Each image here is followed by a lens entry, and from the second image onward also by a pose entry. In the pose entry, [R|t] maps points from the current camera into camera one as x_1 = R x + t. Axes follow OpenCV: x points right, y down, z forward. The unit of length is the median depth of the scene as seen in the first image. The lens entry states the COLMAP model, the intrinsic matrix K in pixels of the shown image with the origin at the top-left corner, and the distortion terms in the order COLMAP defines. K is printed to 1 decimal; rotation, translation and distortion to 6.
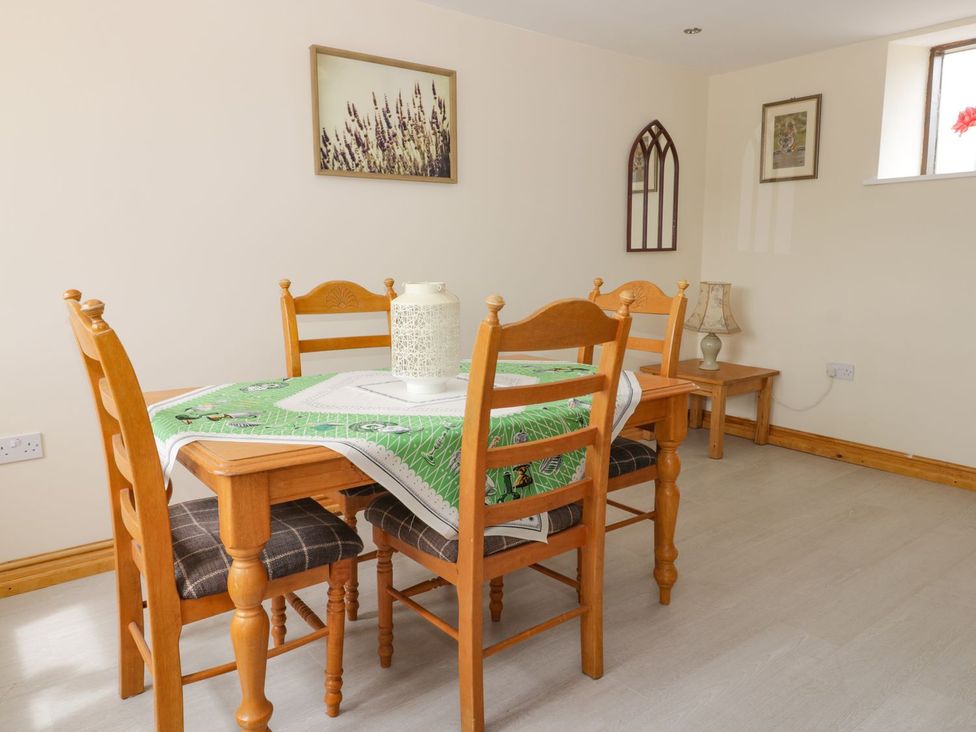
lens RADIAL K [[708.5, 0, 490.1], [0, 708.5, 365.3], [0, 0, 1]] dist [0.014056, 0.004010]
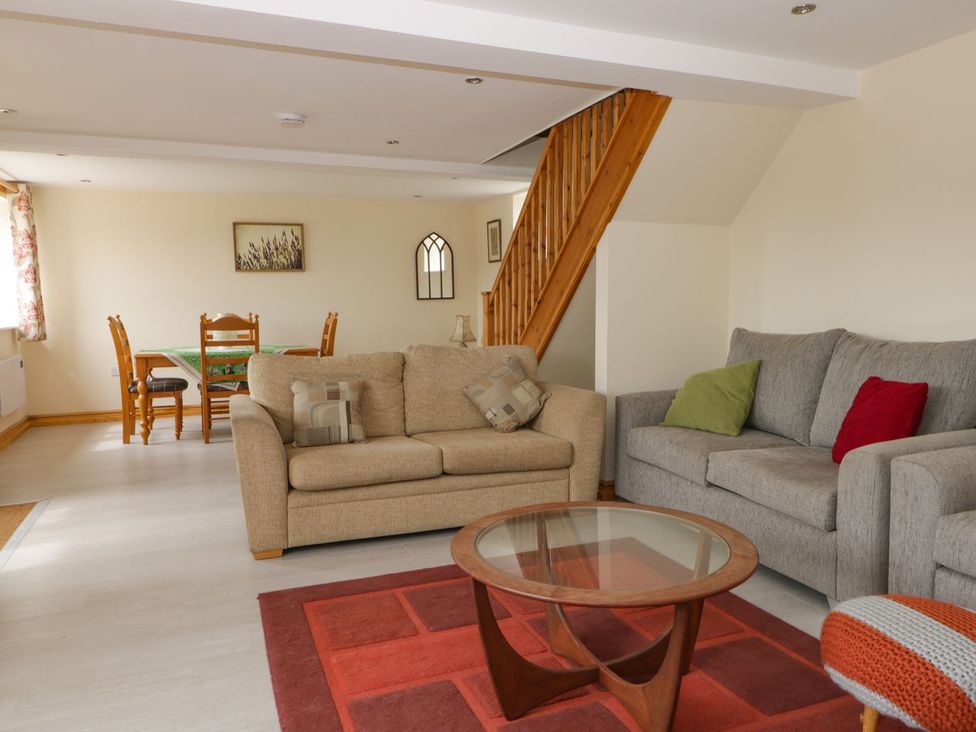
lens RADIAL K [[708.5, 0, 484.4], [0, 708.5, 366.3], [0, 0, 1]] dist [0.014056, 0.004010]
pose [[0.964974, 0.012719, -0.262038, 1.155717], [-0.028269, 0.998050, -0.055660, 0.162283], [0.260819, 0.061118, 0.963451, -1.057696]]
